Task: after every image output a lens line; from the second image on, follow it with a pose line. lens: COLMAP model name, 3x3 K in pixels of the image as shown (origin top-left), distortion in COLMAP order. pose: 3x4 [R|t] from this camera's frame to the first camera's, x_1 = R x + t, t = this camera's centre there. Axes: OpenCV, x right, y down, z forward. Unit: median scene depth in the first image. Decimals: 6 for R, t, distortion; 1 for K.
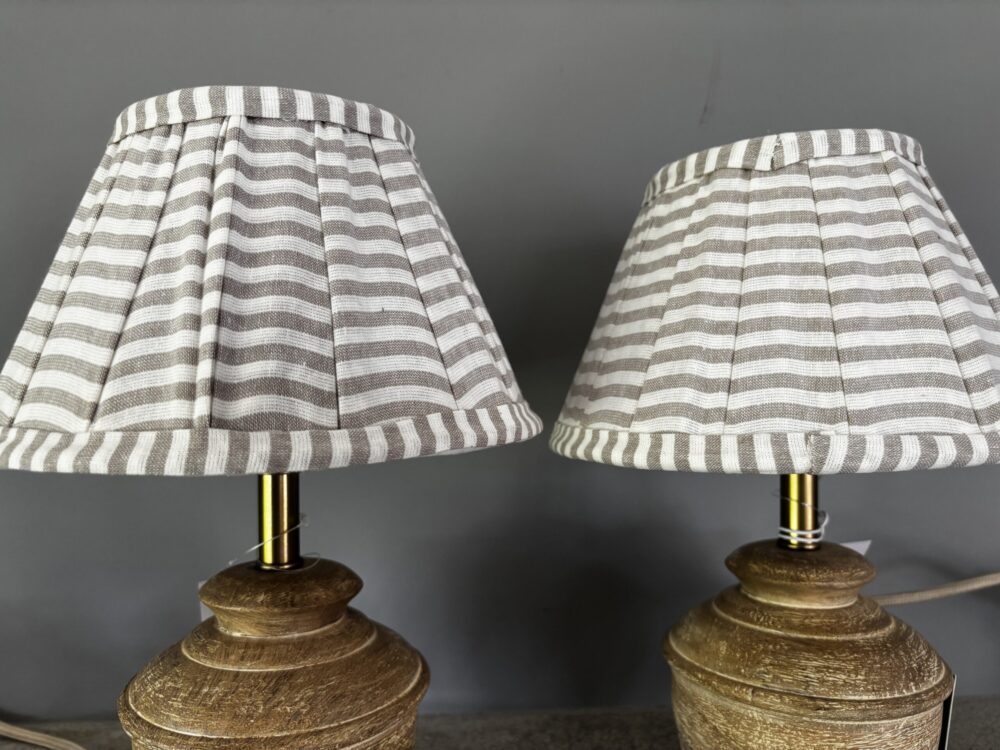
lens RADIAL K [[754.7, 0, 499.3], [0, 754.7, 365.2], [0, 0, 1]] dist [0.005097, -0.035987]
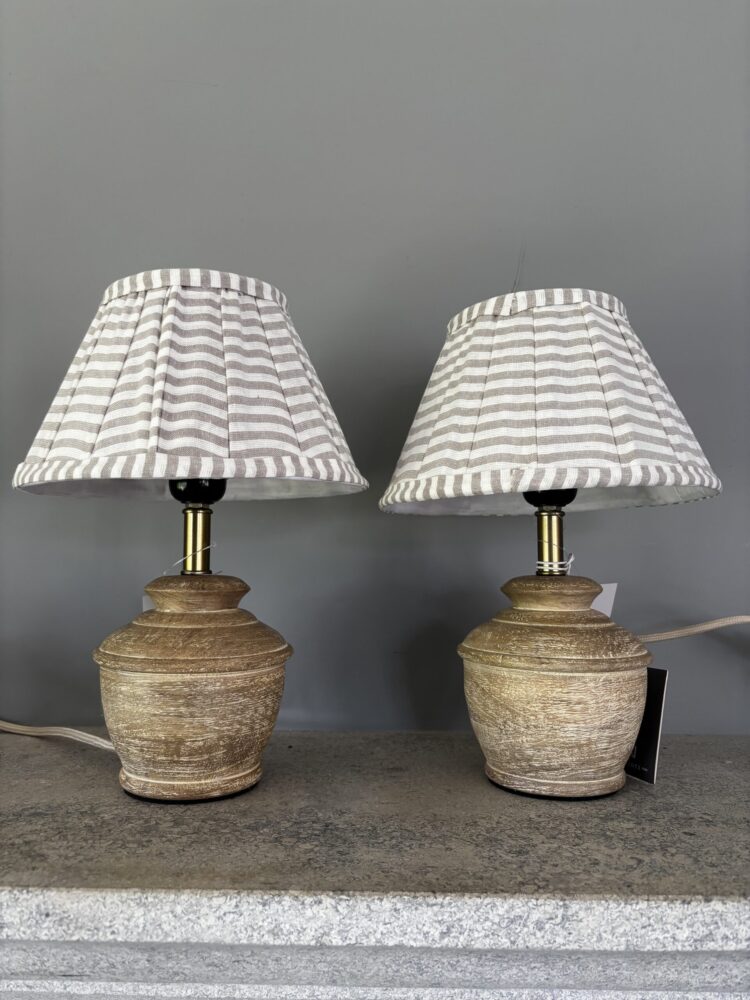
lens RADIAL K [[754.7, 0, 376.6], [0, 754.7, 498.3], [0, 0, 1]] dist [0.005097, -0.035987]
pose [[0.997278, 0.001376, -0.073715, 0.211287], [-0.006664, 0.997415, -0.071540, 0.244958], [0.073426, 0.071836, 0.994710, -0.577096]]
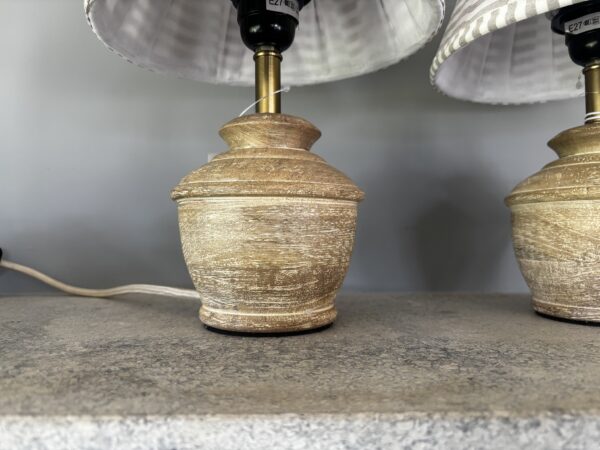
lens RADIAL K [[452.8, 0, 288.2], [0, 452.8, 229.2], [0, 0, 1]] dist [0.005097, -0.035987]
pose [[0.998844, -0.002692, -0.047985, -0.231533], [0.001897, 0.999861, -0.016591, 0.567928], [0.048023, 0.016481, 0.998710, 0.082016]]
